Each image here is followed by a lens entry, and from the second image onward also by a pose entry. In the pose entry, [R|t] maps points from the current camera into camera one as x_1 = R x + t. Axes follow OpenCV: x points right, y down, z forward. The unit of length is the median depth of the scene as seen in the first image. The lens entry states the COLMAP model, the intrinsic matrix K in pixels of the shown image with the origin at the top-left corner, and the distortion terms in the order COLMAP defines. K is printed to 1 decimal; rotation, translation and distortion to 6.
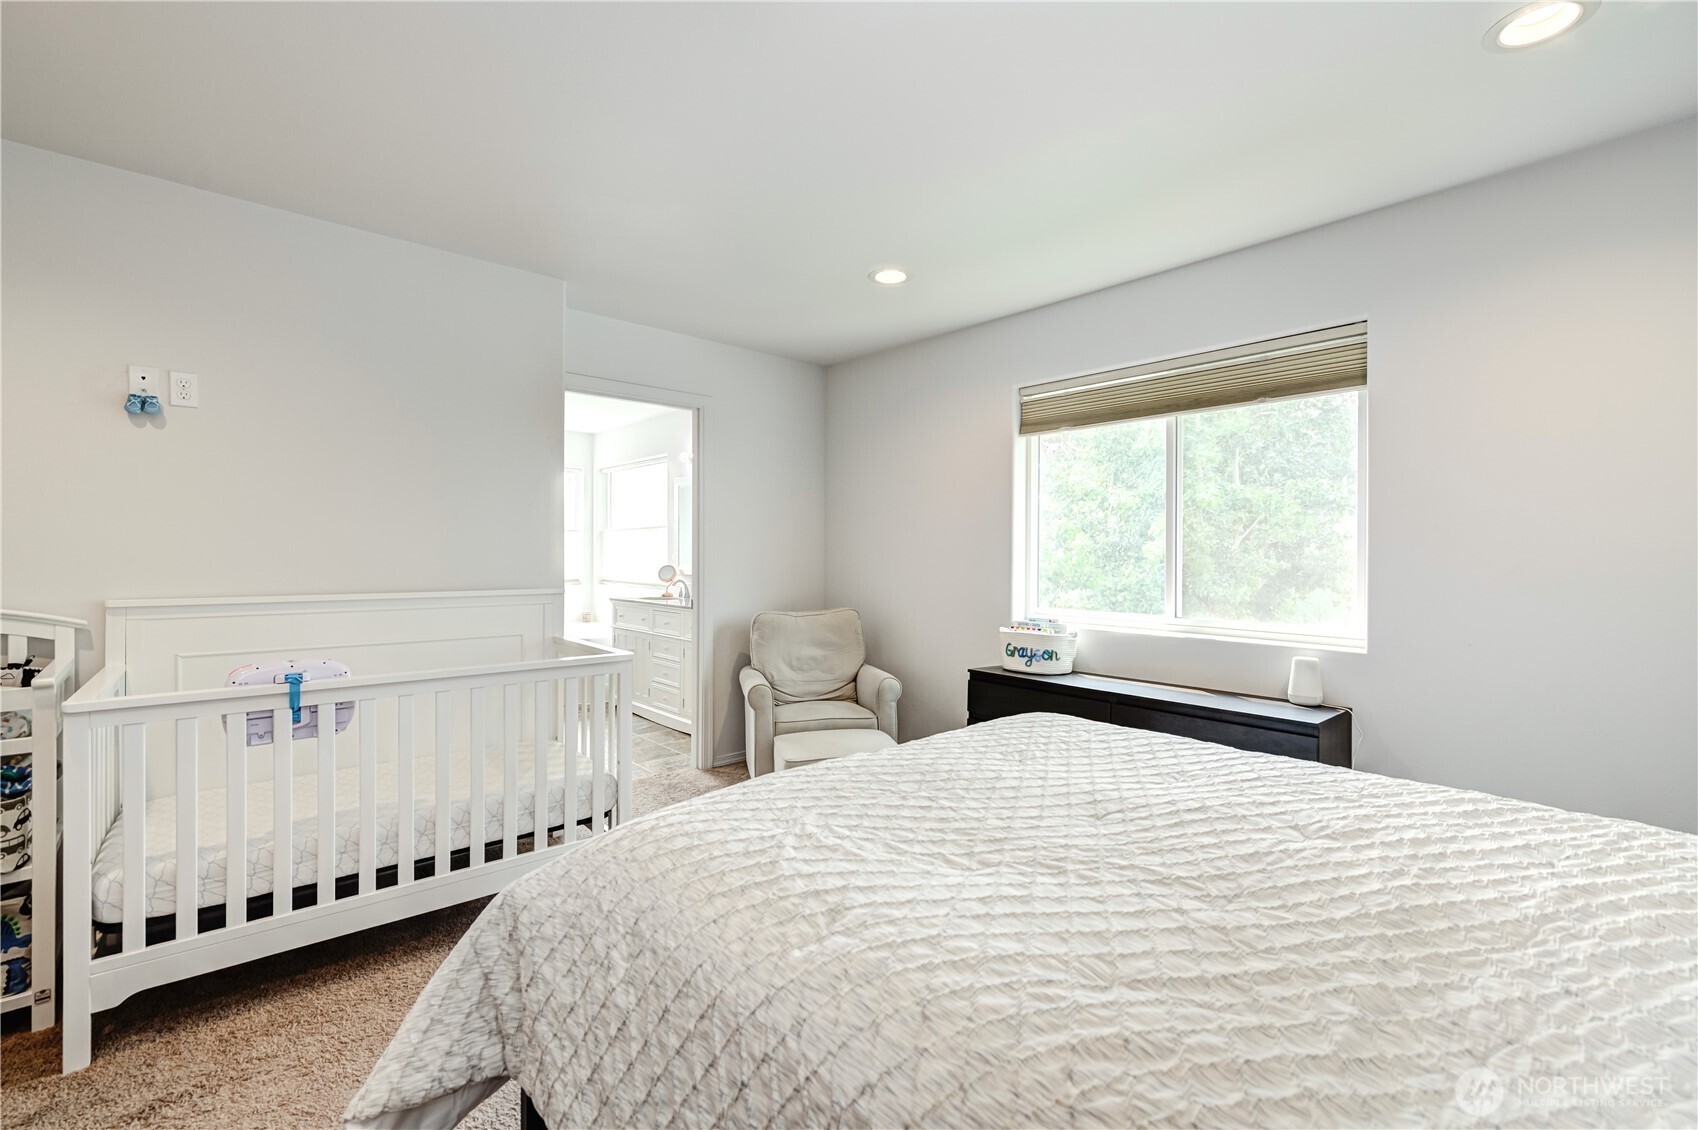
lens RADIAL K [[728.3, 0, 848.0], [0, 728.3, 549.9], [0, 0, 1]] dist [0.013588, -0.007092]
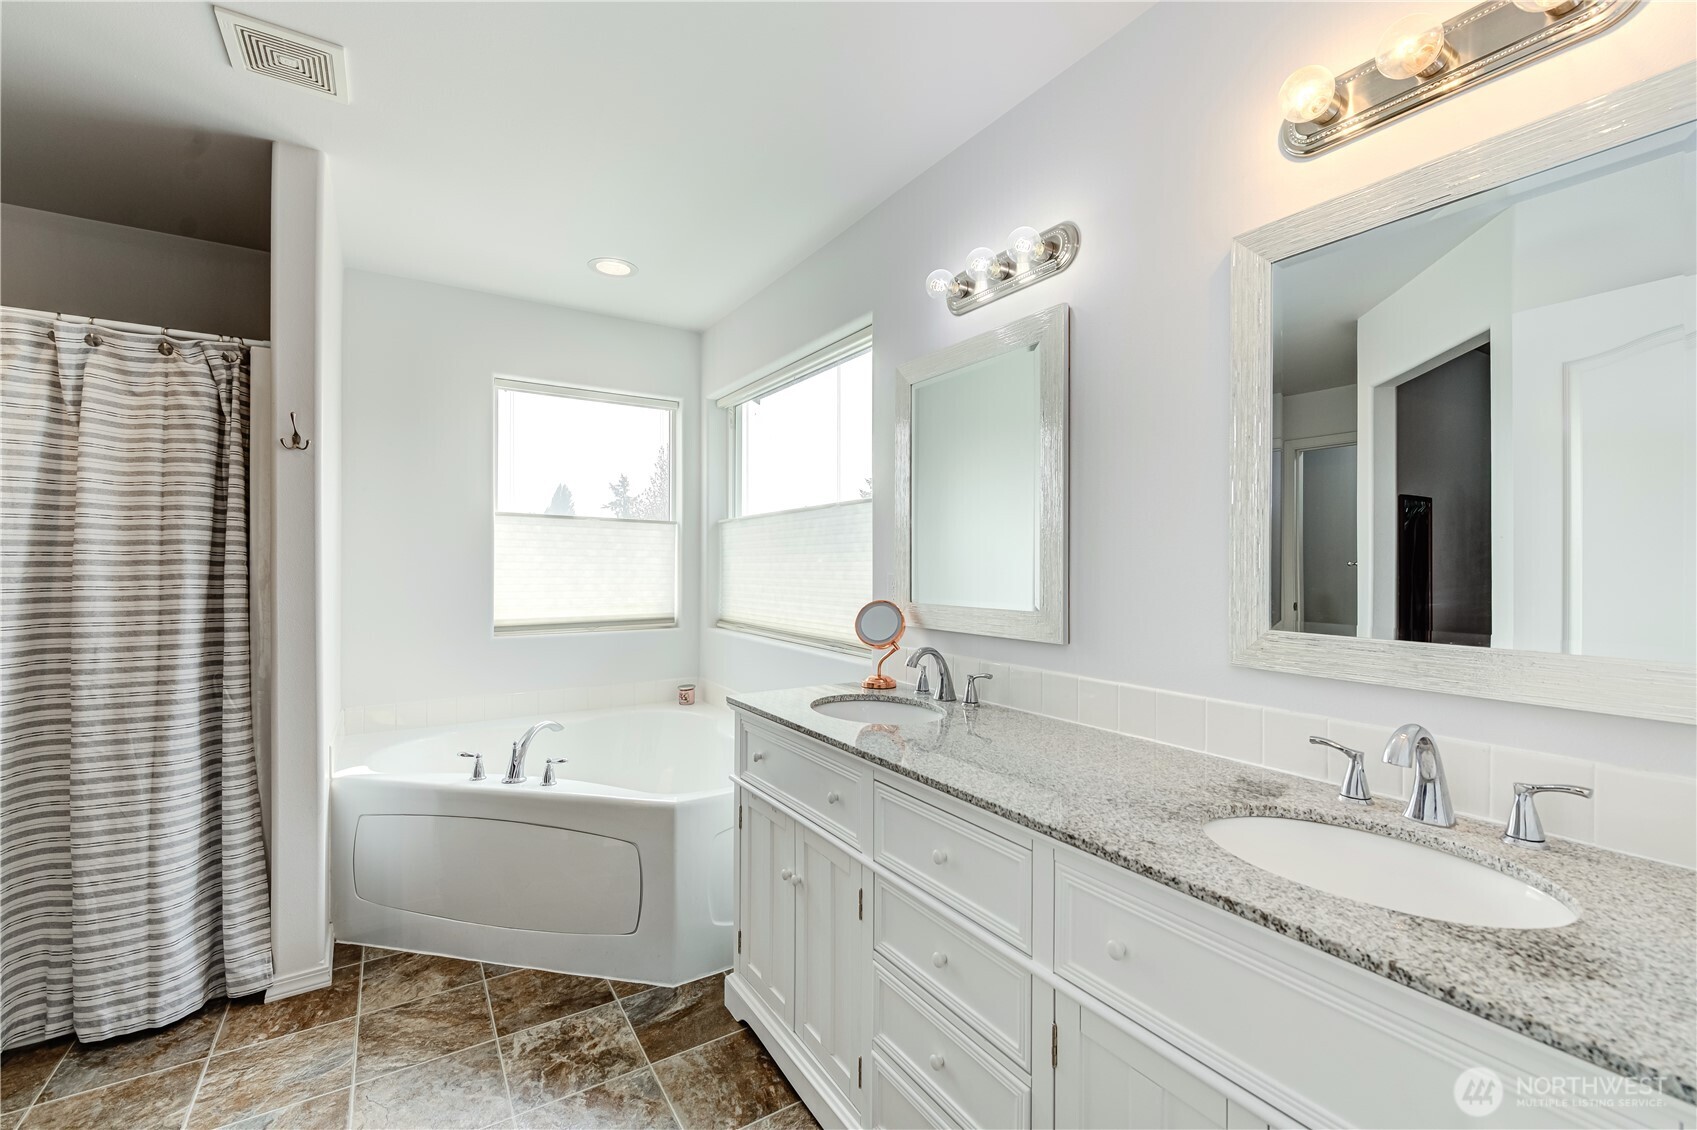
lens RADIAL K [[727.9, 0, 847.5], [0, 727.9, 549.9], [0, 0, 1]] dist [0.013588, -0.007092]
pose [[0.986308, -0.002656, -0.164892, -0.188038], [0.001257, 0.999962, -0.008584, -0.000972], [0.164908, 0.008259, 0.986274, 0.588998]]
